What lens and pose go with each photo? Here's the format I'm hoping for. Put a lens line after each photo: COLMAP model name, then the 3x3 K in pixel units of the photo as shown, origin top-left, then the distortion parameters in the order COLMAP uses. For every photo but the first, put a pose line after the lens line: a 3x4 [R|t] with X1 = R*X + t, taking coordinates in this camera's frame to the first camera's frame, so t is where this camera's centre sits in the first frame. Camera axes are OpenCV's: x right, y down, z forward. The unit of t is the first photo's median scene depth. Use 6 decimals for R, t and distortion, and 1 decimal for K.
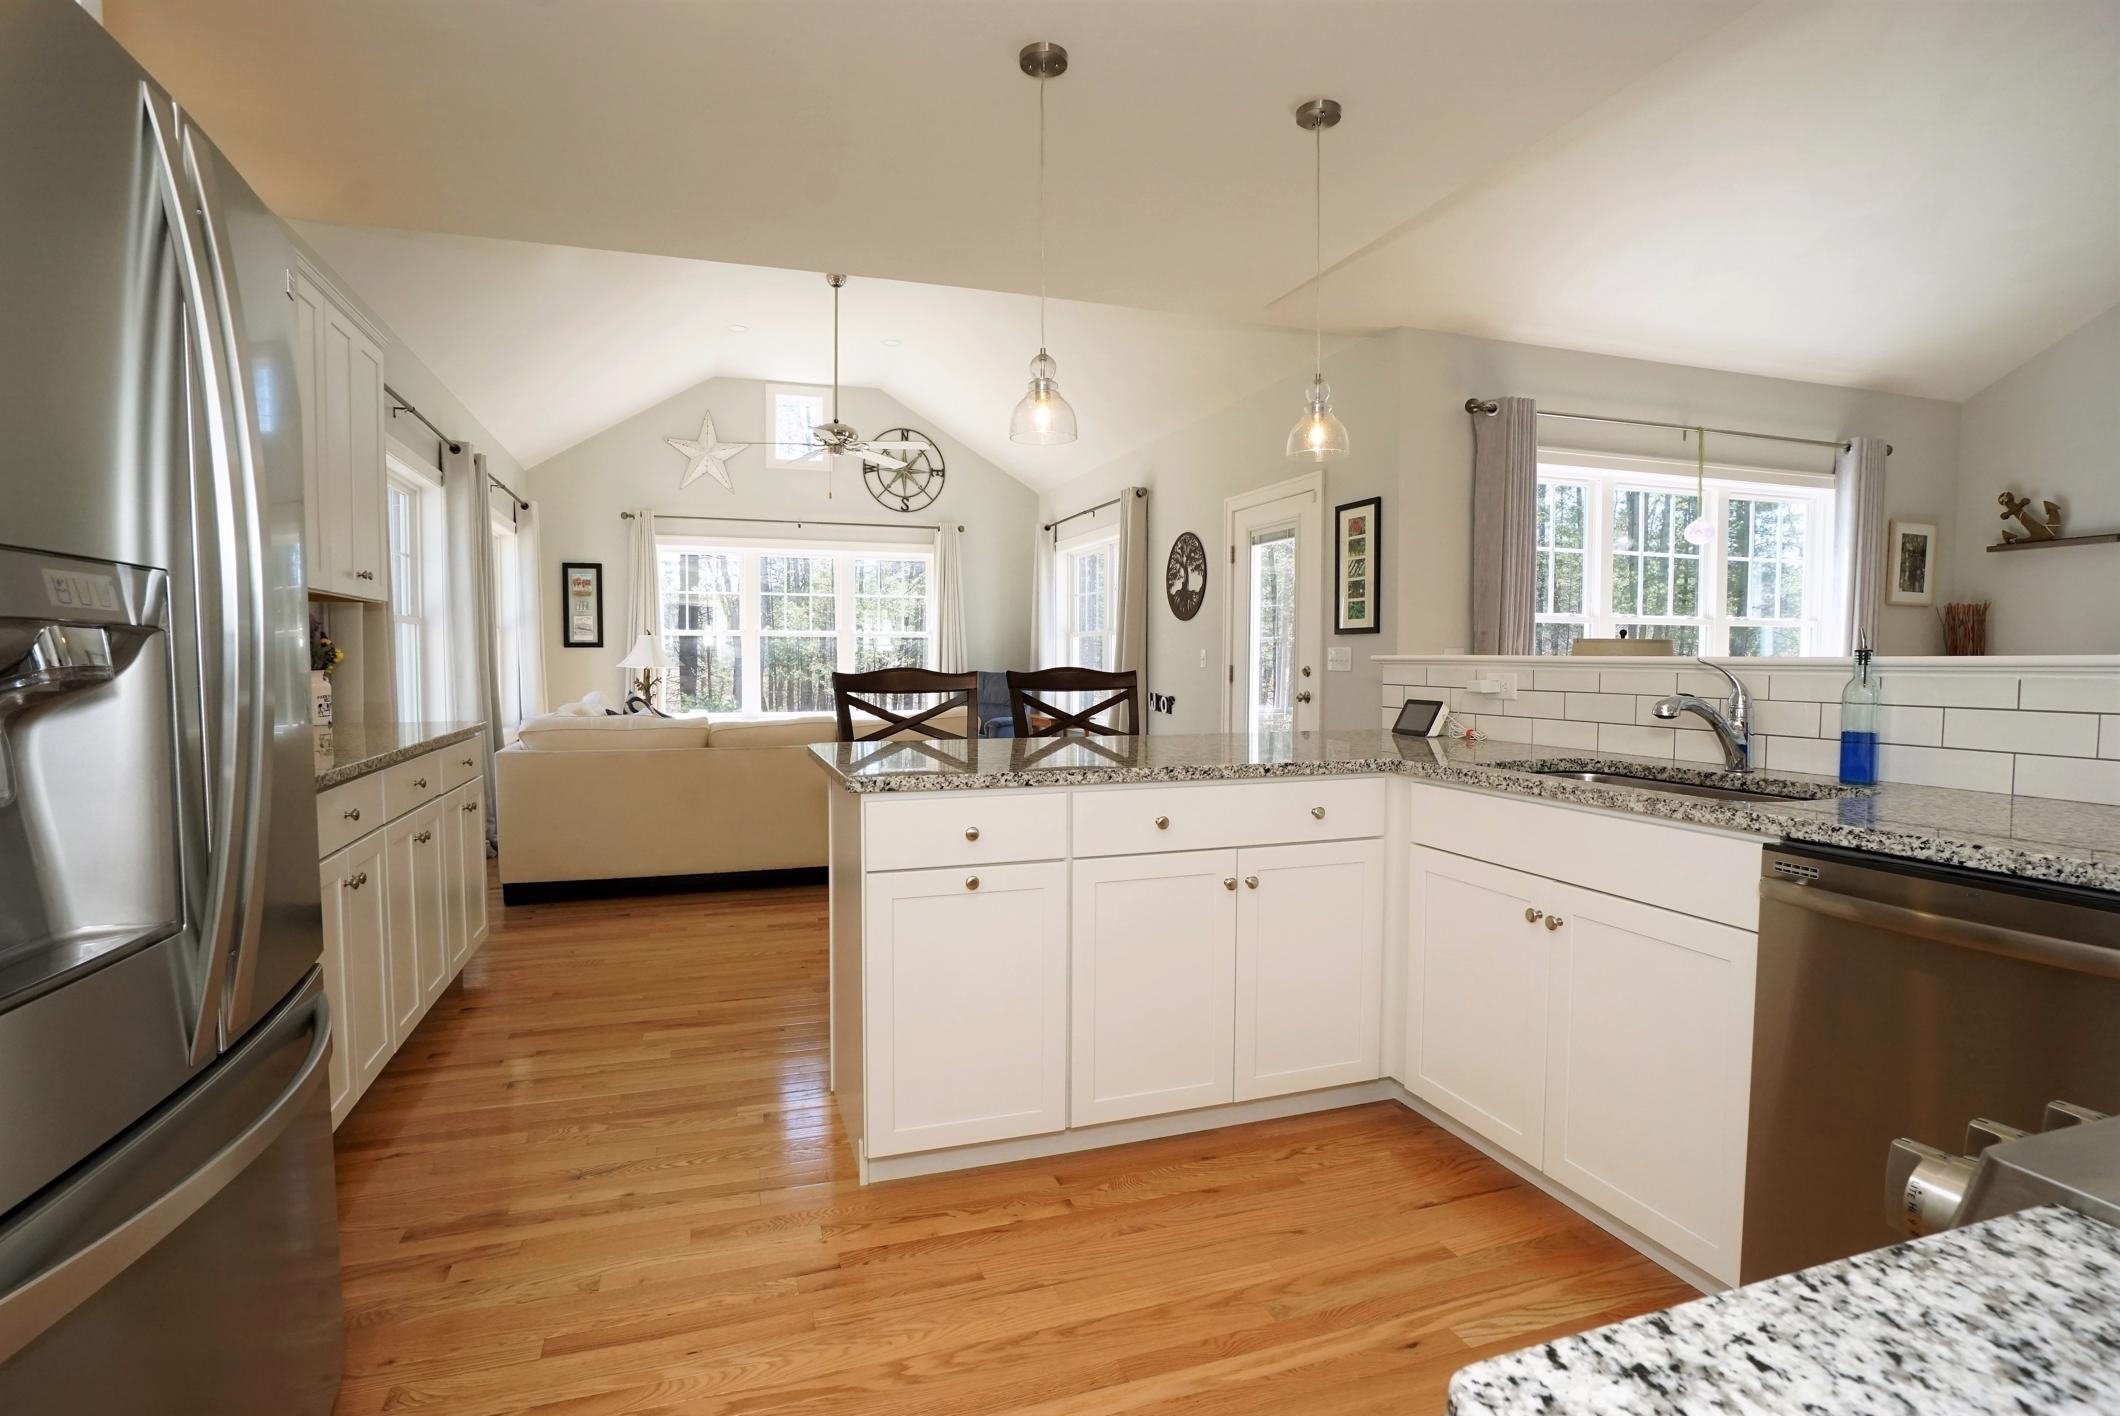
lens RADIAL K [[1033.4, 0, 1058.5], [0, 1033.4, 710.6], [0, 0, 1]] dist [-0.016251, -0.000082]
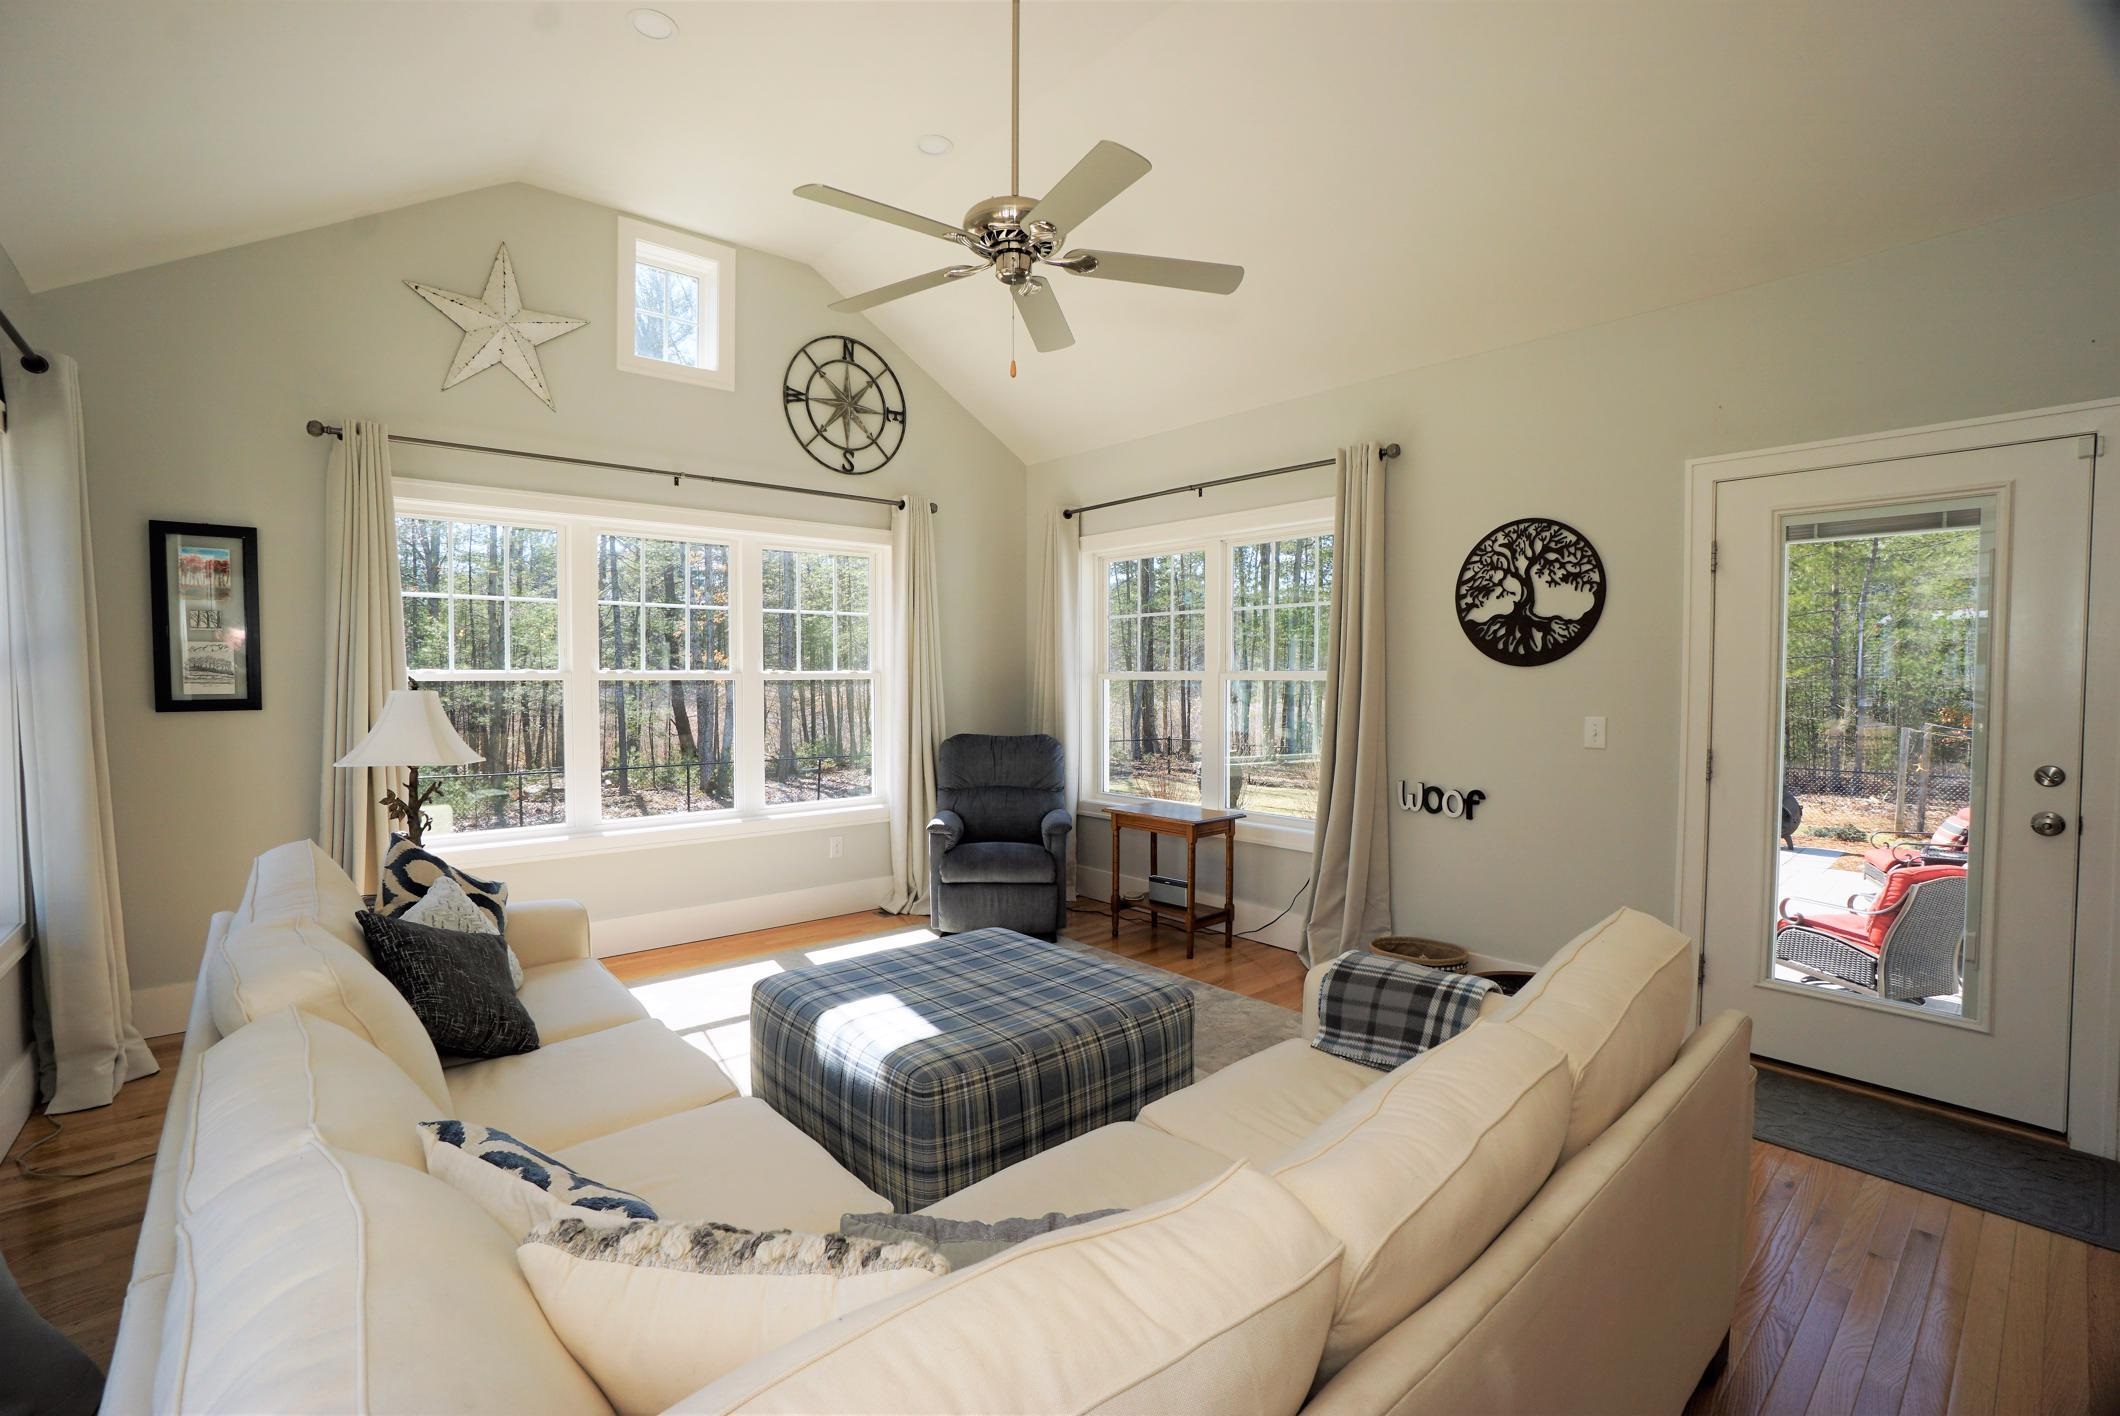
lens RADIAL K [[946.8, 0, 1062.7], [0, 946.8, 701.9], [0, 0, 1]] dist [-0.044539, 0.002523]
pose [[0.926102, -0.011164, 0.377108, -0.265769], [0.020138, 0.999600, -0.019862, -0.049703], [-0.376735, 0.025988, 0.925956, 0.488108]]
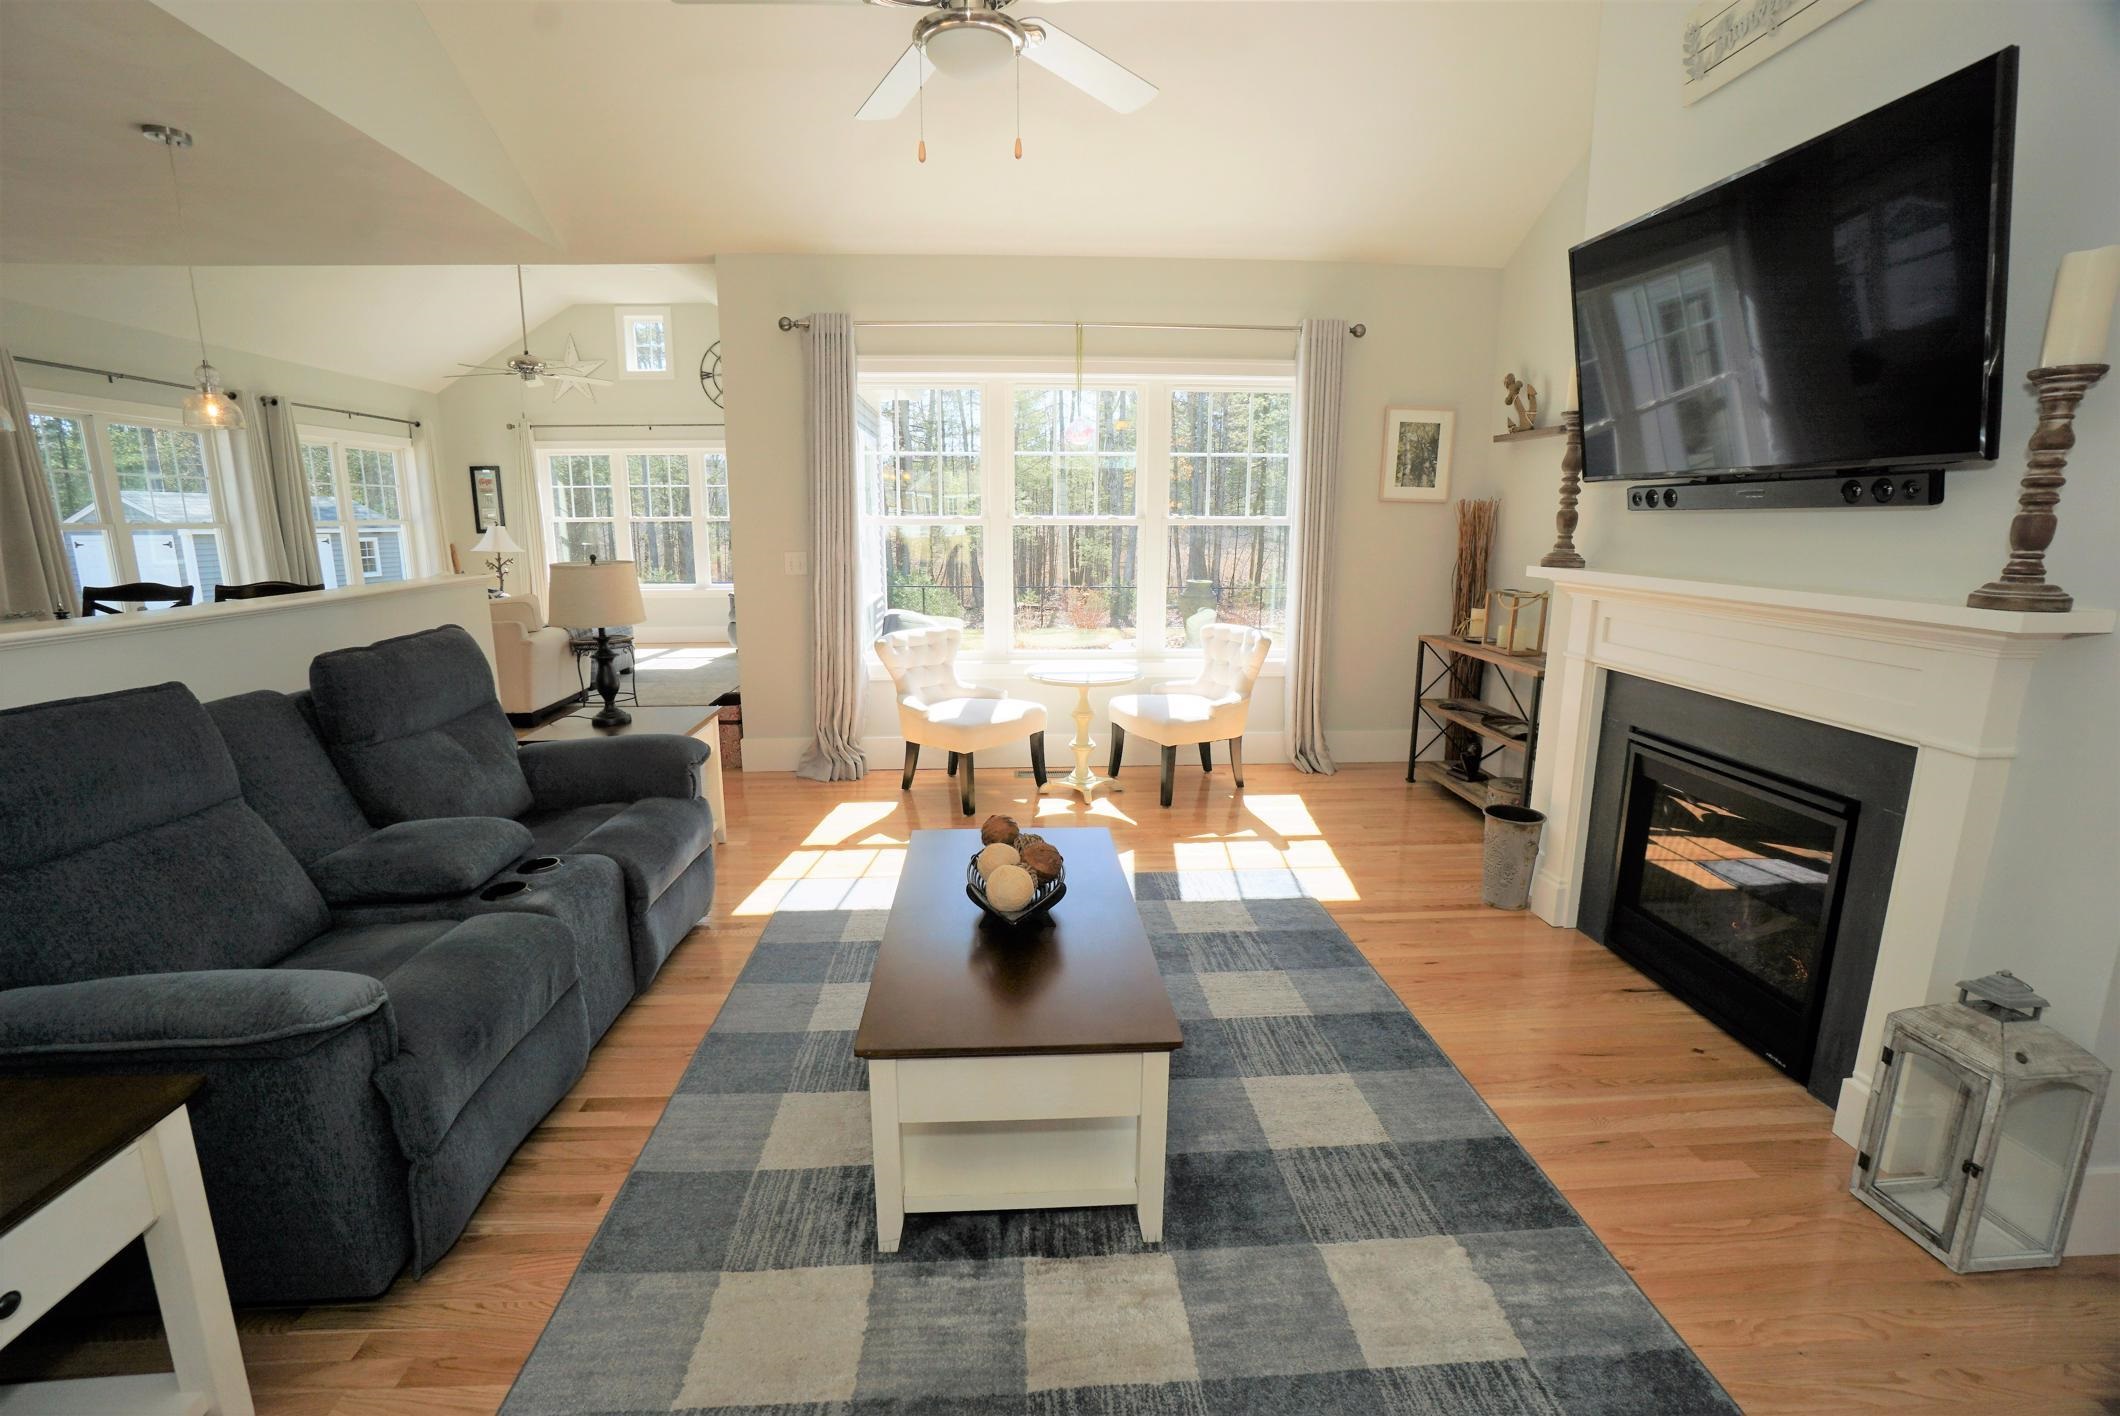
lens RADIAL K [[946.8, 0, 1065.6], [0, 946.8, 712.4], [0, 0, 1]] dist [-0.044539, 0.002523]
pose [[0.963694, 0.055818, -0.261111, 0.544899], [-0.016441, 0.988455, 0.150622, -0.026635], [0.266504, -0.140861, 0.953485, 0.055618]]
